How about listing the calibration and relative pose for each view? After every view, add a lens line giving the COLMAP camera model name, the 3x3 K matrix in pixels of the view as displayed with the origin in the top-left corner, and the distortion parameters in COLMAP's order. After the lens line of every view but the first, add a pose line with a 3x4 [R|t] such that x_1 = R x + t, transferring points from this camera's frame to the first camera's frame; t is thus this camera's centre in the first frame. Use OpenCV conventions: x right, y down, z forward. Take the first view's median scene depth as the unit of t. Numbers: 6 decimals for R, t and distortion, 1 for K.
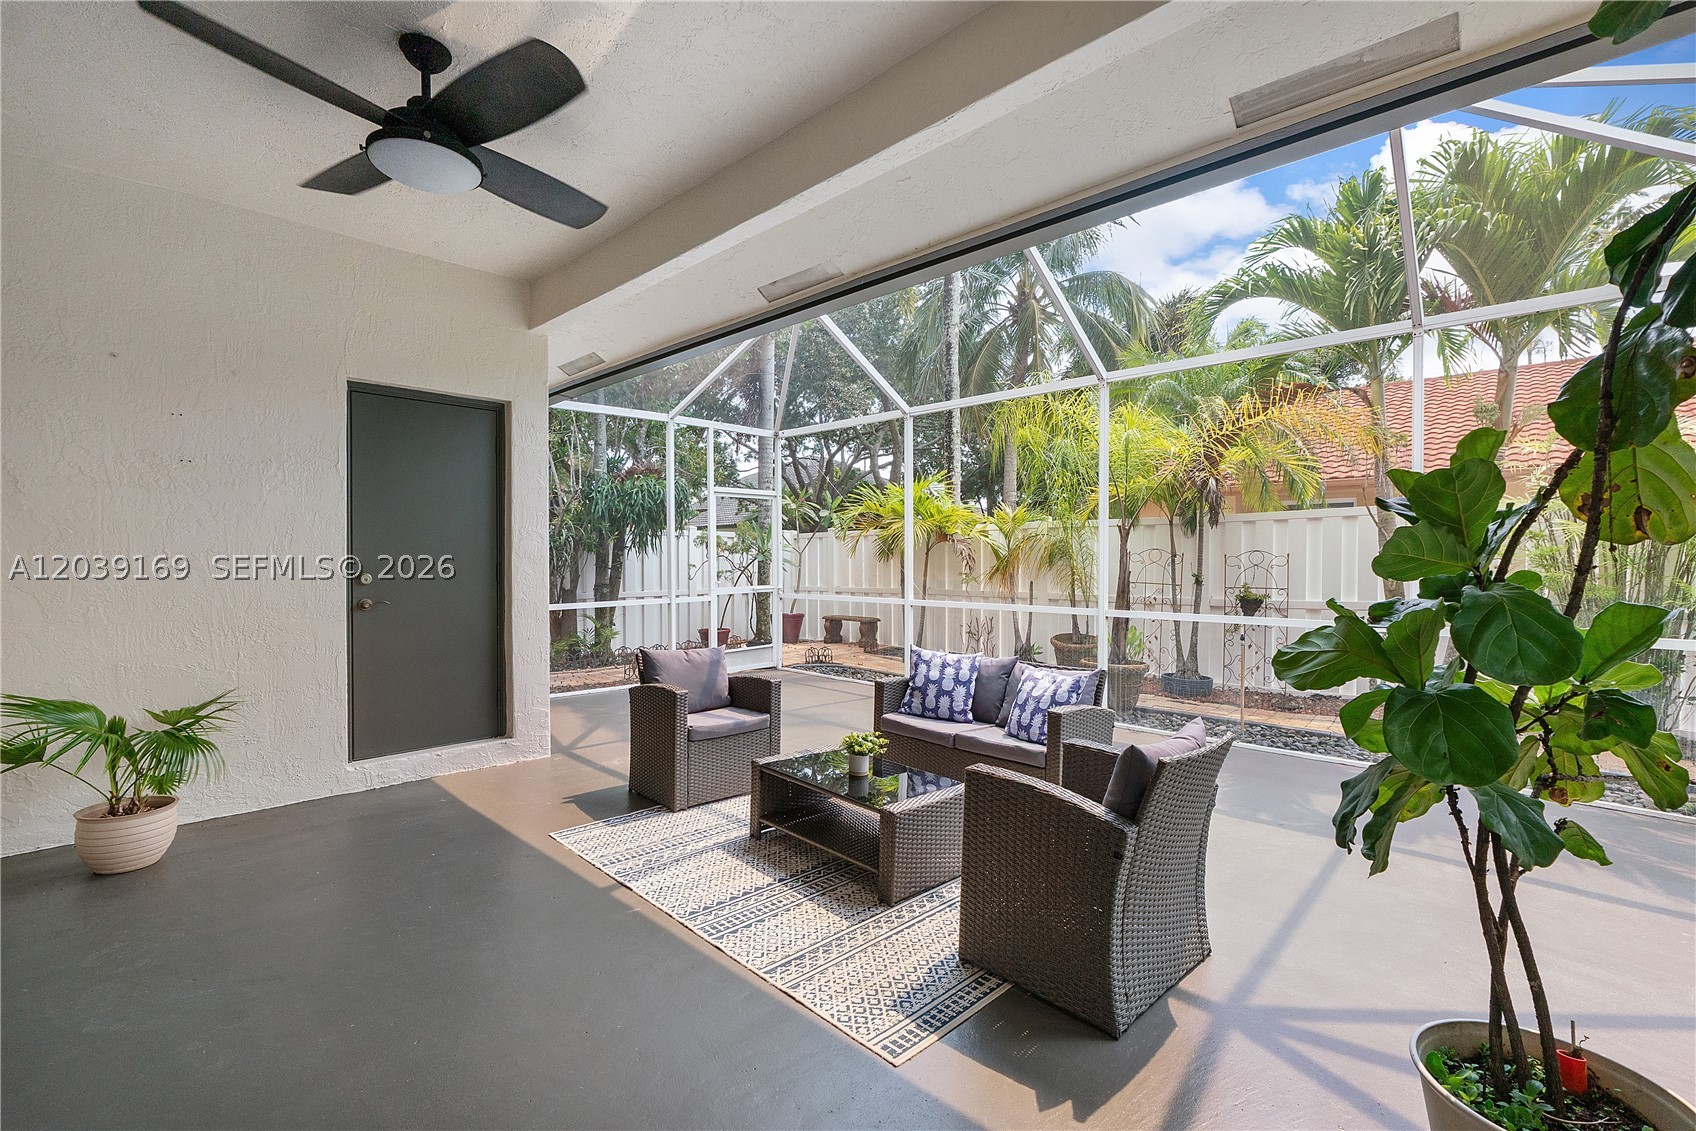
lens RADIAL K [[732.5, 0, 848.0], [0, 732.5, 565.5], [0, 0, 1]] dist [0.000161, -0.000075]
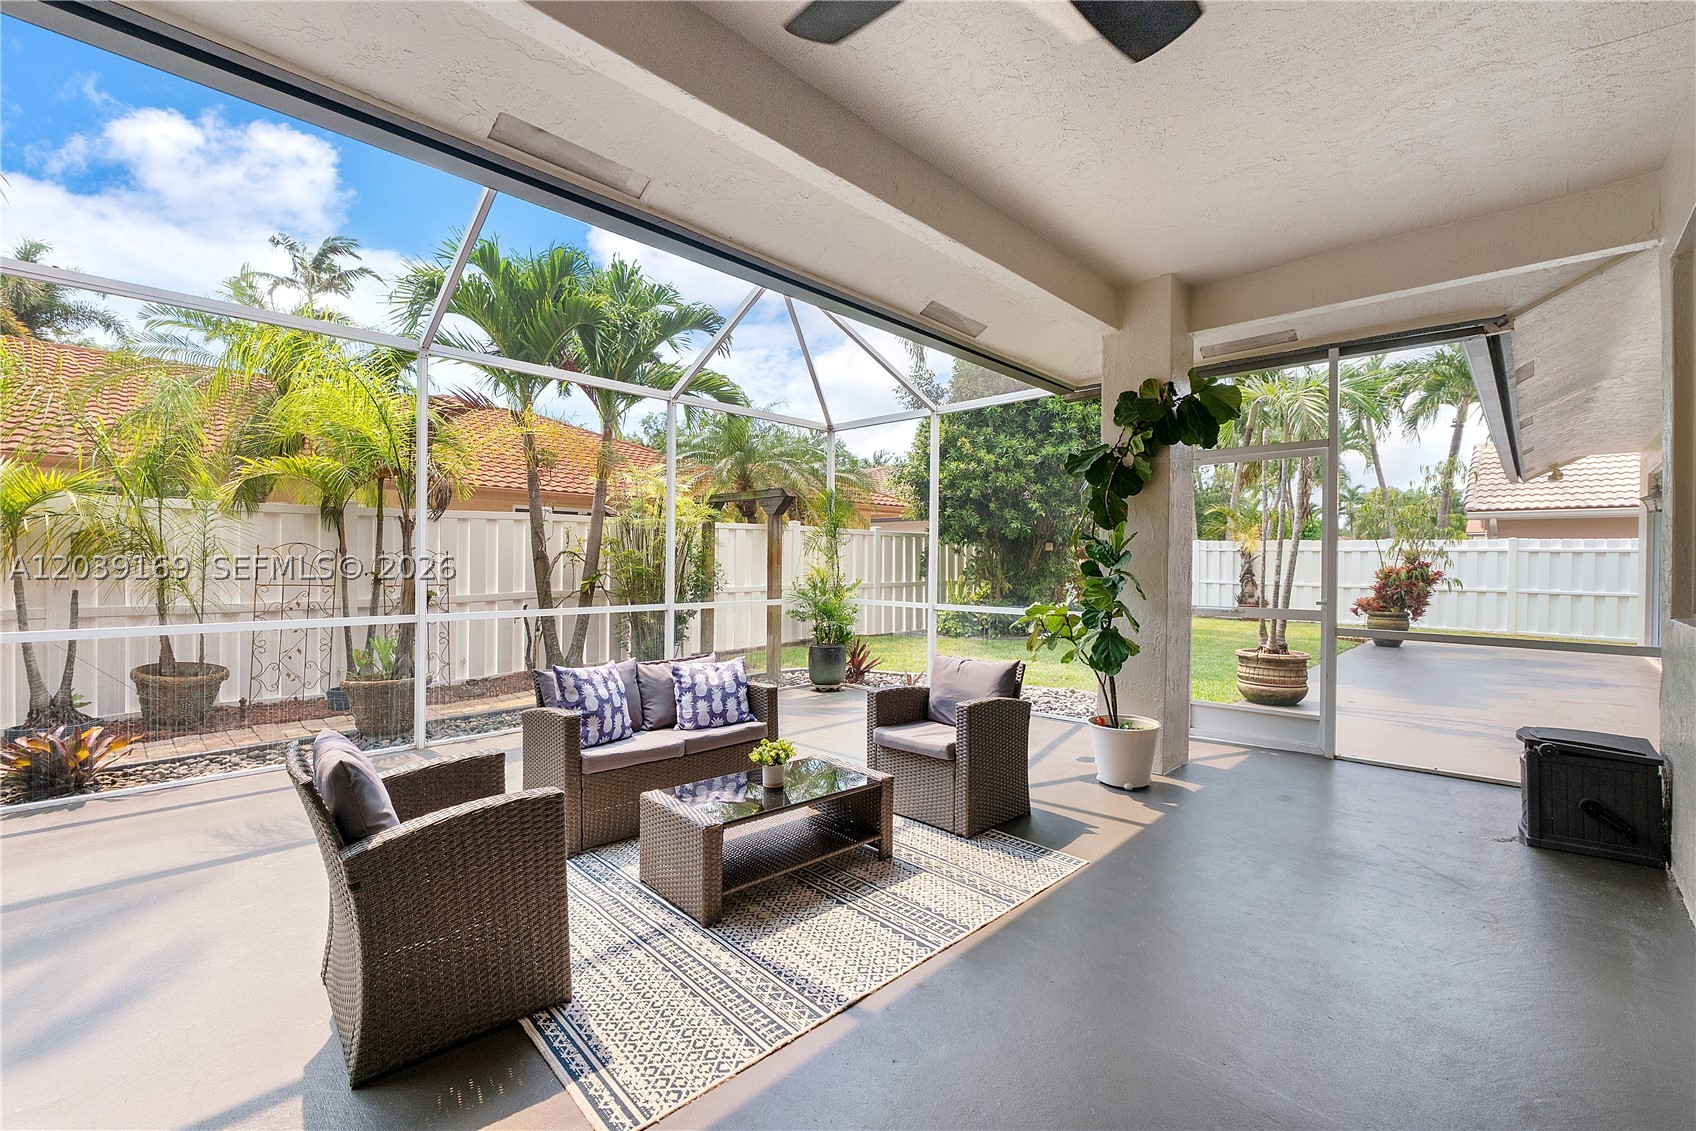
lens RADIAL K [[719.4, 0, 862.9], [0, 719.4, 562.4], [0, 0, 1]] dist [-0.002764, -0.000686]
pose [[-0.011475, -0.004444, 0.999924, -0.785899], [0.000672, 0.999990, 0.004452, -0.007611], [-0.999934, 0.000723, -0.011472, 0.765542]]
